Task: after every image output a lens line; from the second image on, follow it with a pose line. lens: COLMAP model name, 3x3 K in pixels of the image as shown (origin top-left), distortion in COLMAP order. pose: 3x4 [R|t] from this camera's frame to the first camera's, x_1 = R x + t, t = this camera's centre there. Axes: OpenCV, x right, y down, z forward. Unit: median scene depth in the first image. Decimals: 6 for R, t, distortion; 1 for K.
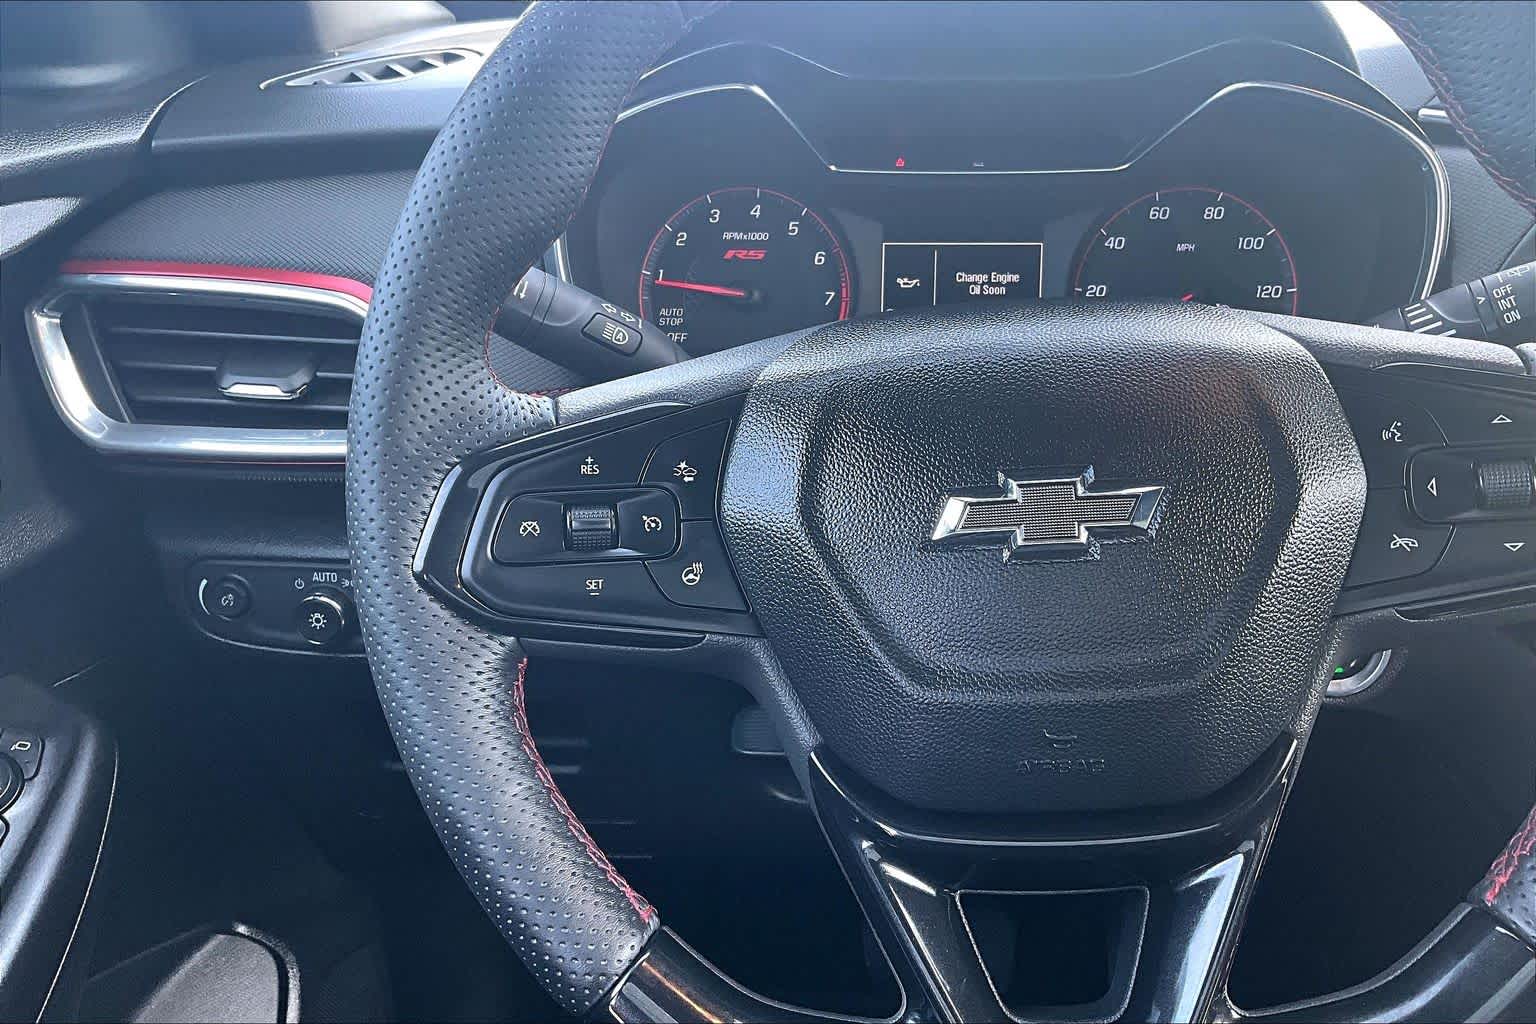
lens RADIAL K [[1274.4, 0, 768.0], [0, 1274.4, 512.0], [0, 0, 1]] dist [0.116068, -0.224591]
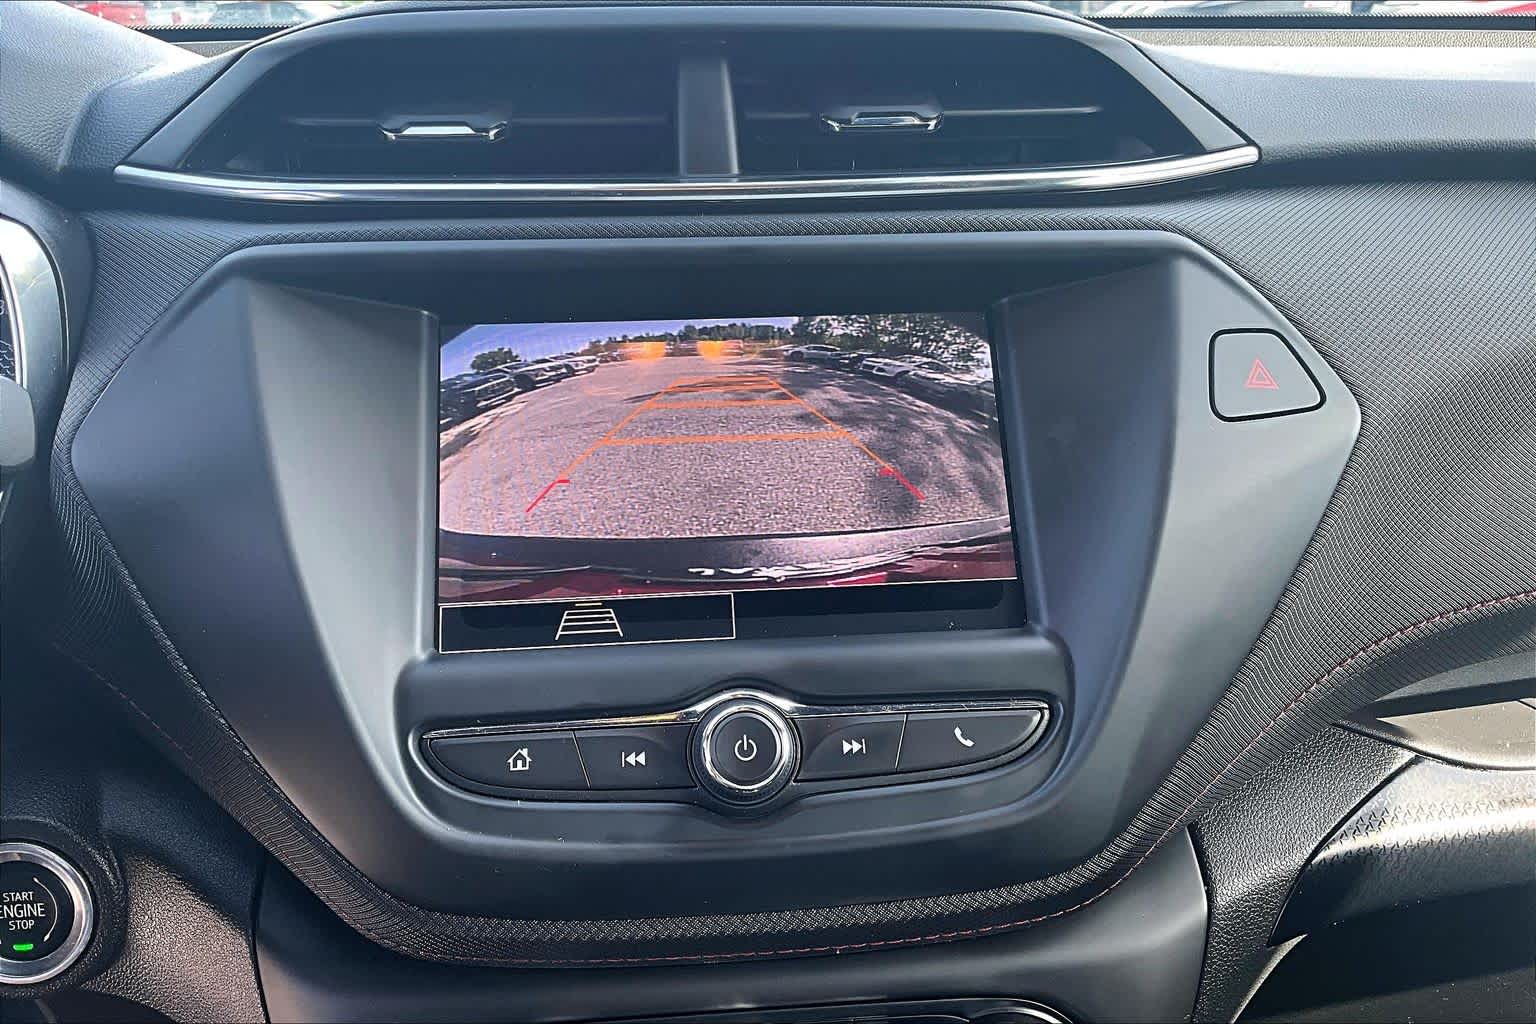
lens RADIAL K [[1273.9, 0, 762.3], [0, 1273.9, 512.3], [0, 0, 1]] dist [0.107217, -0.201229]
pose [[0.989332, -0.047193, 0.137819, 1.055409], [0.053060, 0.997821, -0.039212, -0.094572], [-0.135668, 0.046106, 0.989681, 0.324341]]
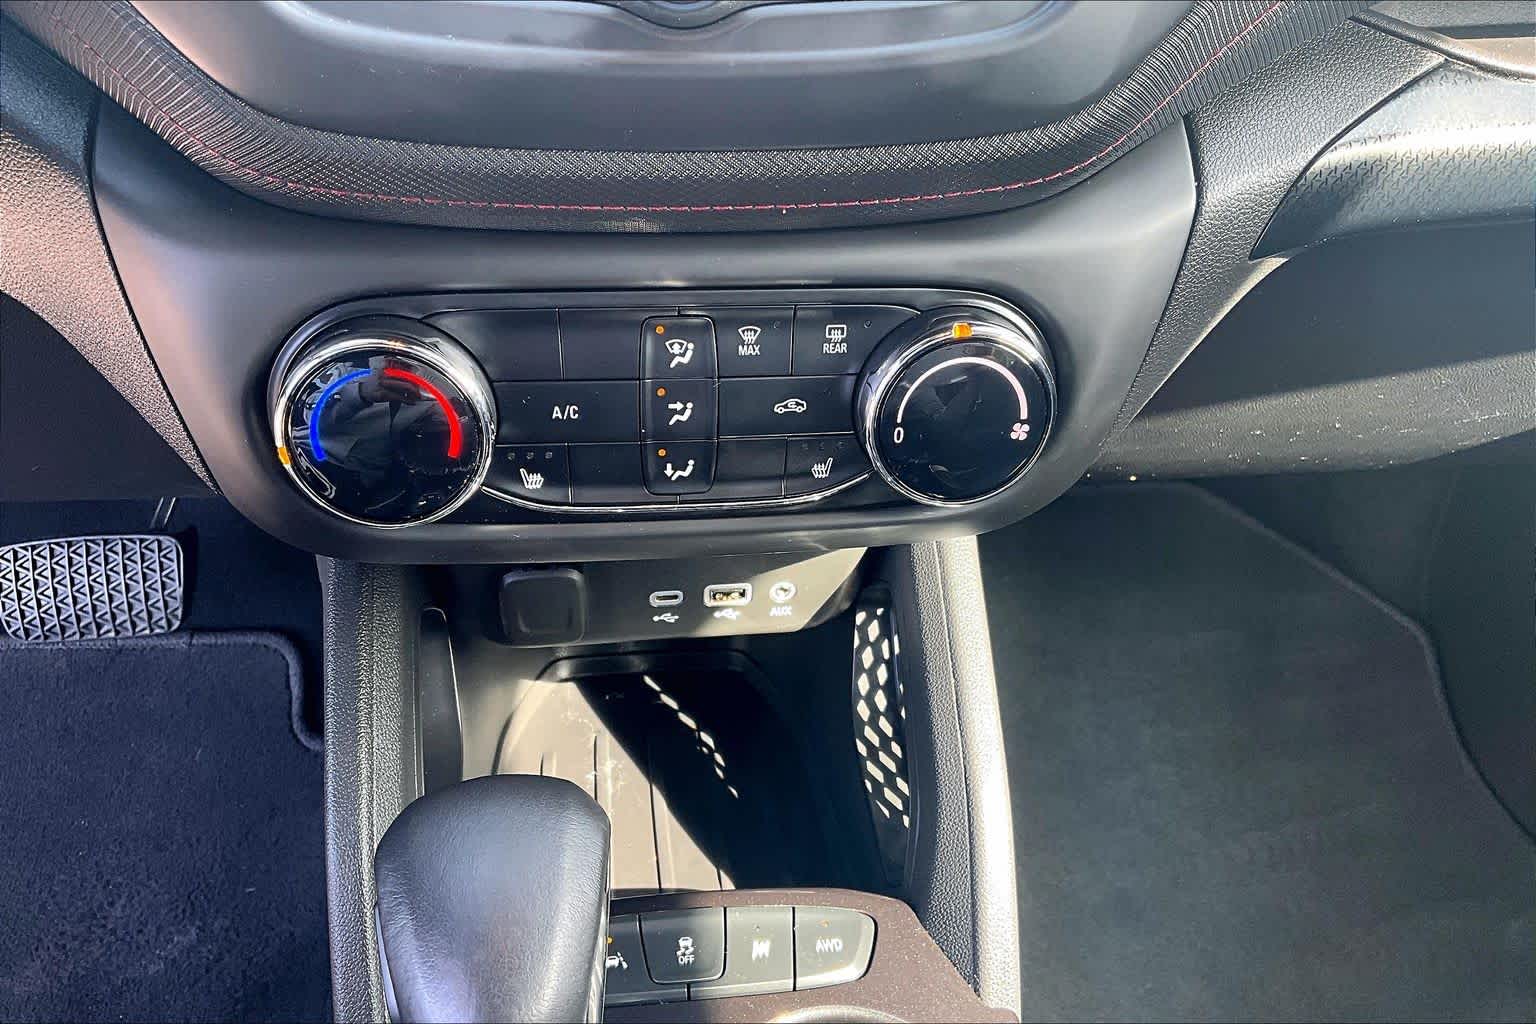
lens RADIAL K [[1273.9, 0, 762.3], [0, 1273.9, 512.3], [0, 0, 1]] dist [0.107217, -0.201229]
pose [[0.981654, -0.070367, 0.177211, 1.053917], [0.010530, 0.947999, 0.318099, 0.104665], [-0.190380, -0.310398, 0.931348, 0.442999]]
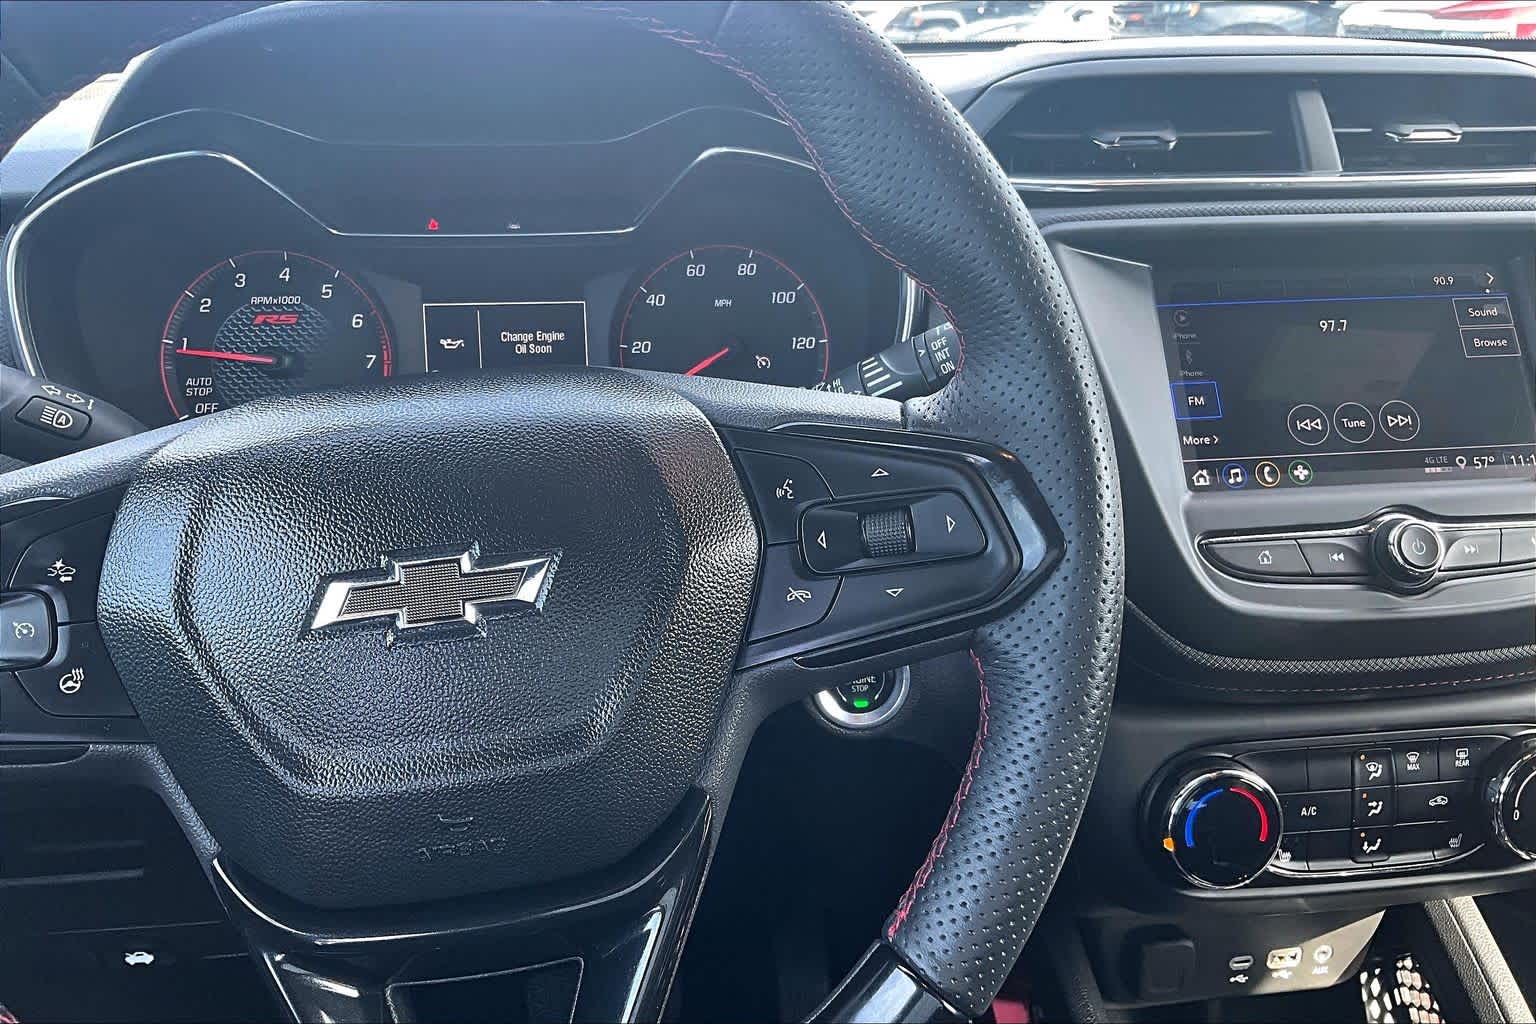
lens RADIAL K [[1273.9, 0, 762.3], [0, 1273.9, 512.3], [0, 0, 1]] dist [0.107217, -0.201229]
pose [[0.983569, -0.058676, 0.170733, 0.268793], [0.063302, 0.997757, -0.021769, -0.020794], [-0.169073, 0.032219, 0.985077, -0.013959]]
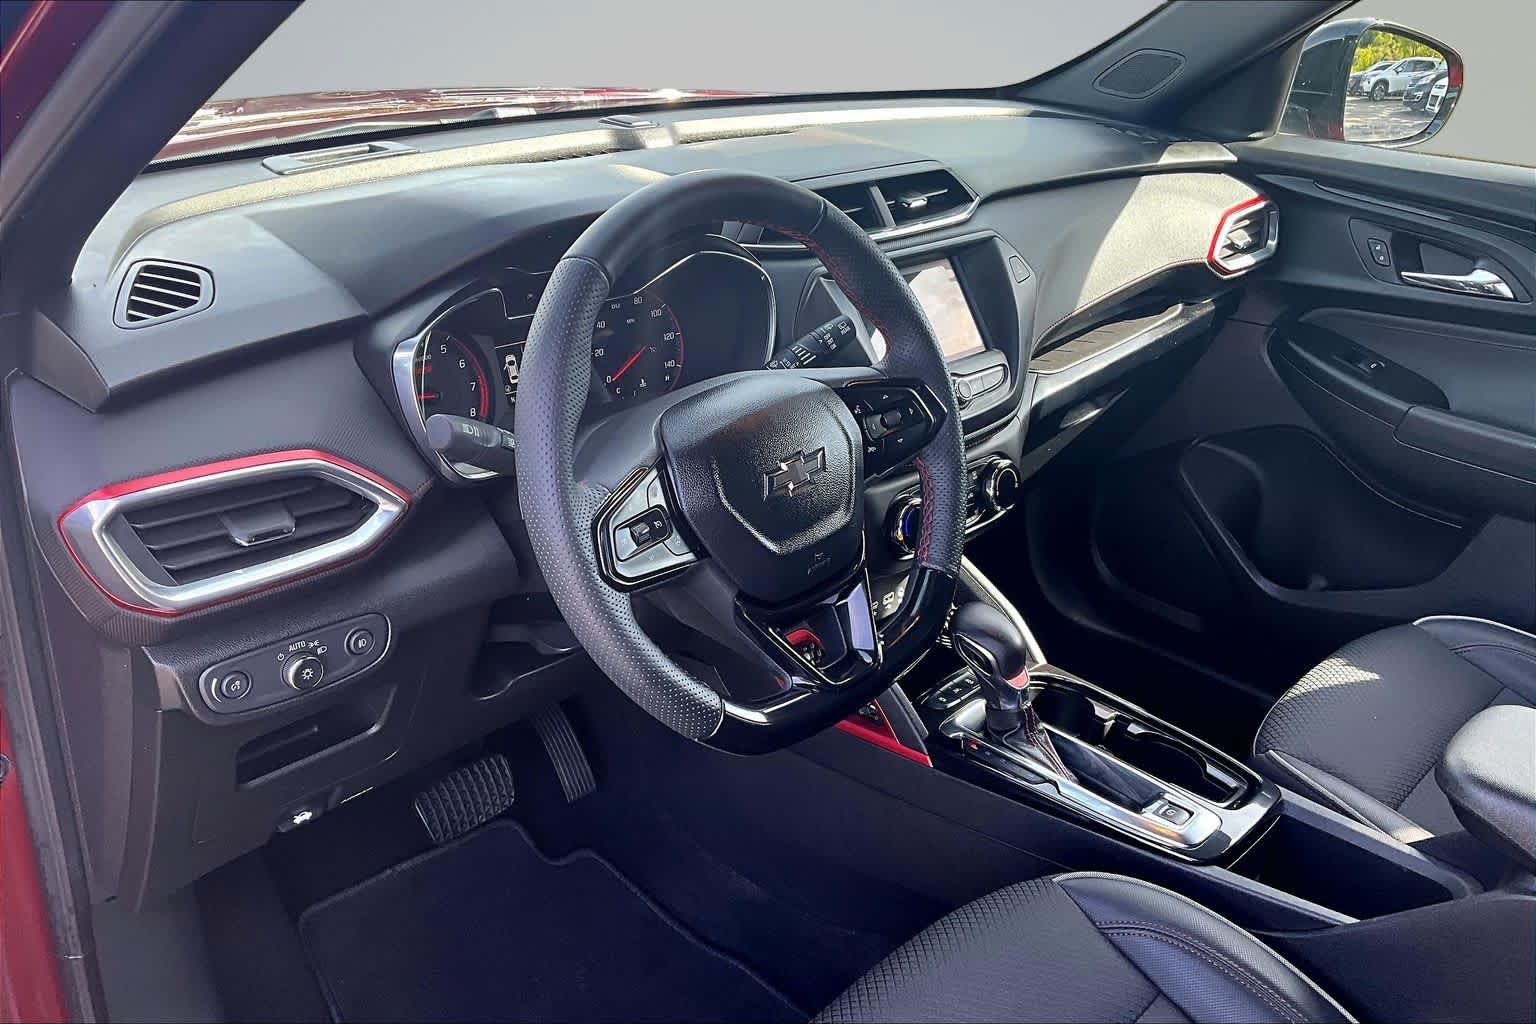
lens RADIAL K [[1273.9, 0, 762.3], [0, 1273.9, 512.3], [0, 0, 1]] dist [0.107217, -0.201229]
pose [[0.658906, -0.283553, 0.696735, -1.439902], [0.234692, 0.957491, 0.167724, -0.324284], [-0.714676, 0.053003, 0.697444, -0.636933]]
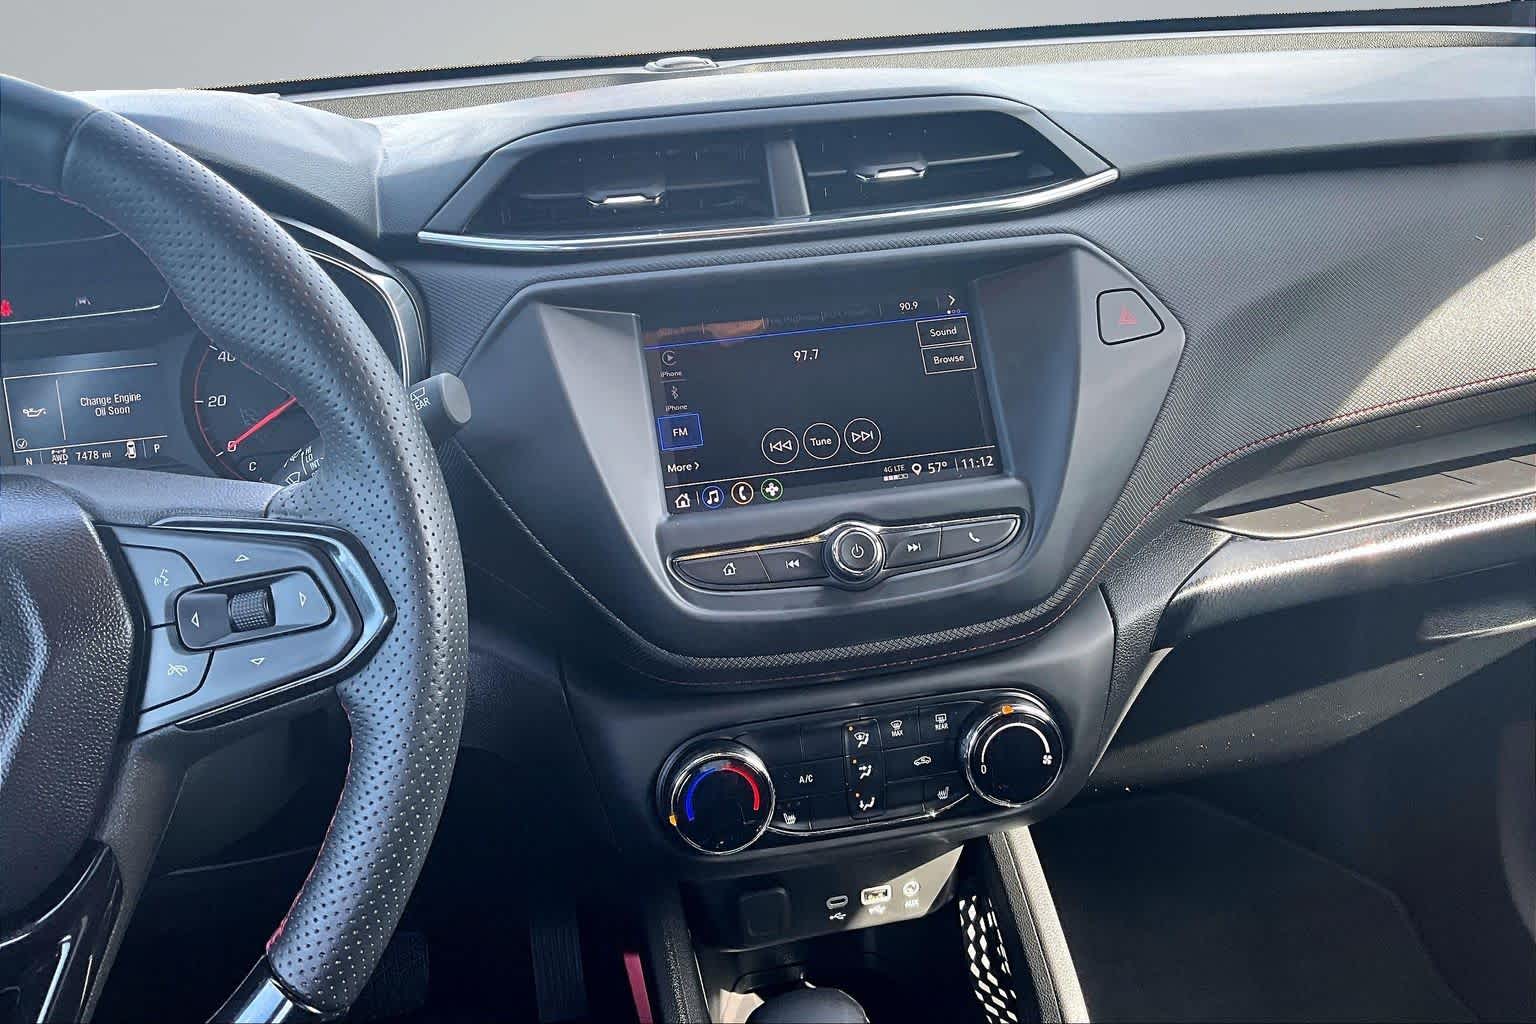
lens RADIAL K [[1273.9, 0, 762.3], [0, 1273.9, 512.3], [0, 0, 1]] dist [0.107217, -0.201229]
pose [[0.967842, -0.137211, 0.210846, 0.731450], [0.133279, 0.990535, 0.032816, -0.082398], [-0.213353, -0.003659, 0.976968, -0.281309]]
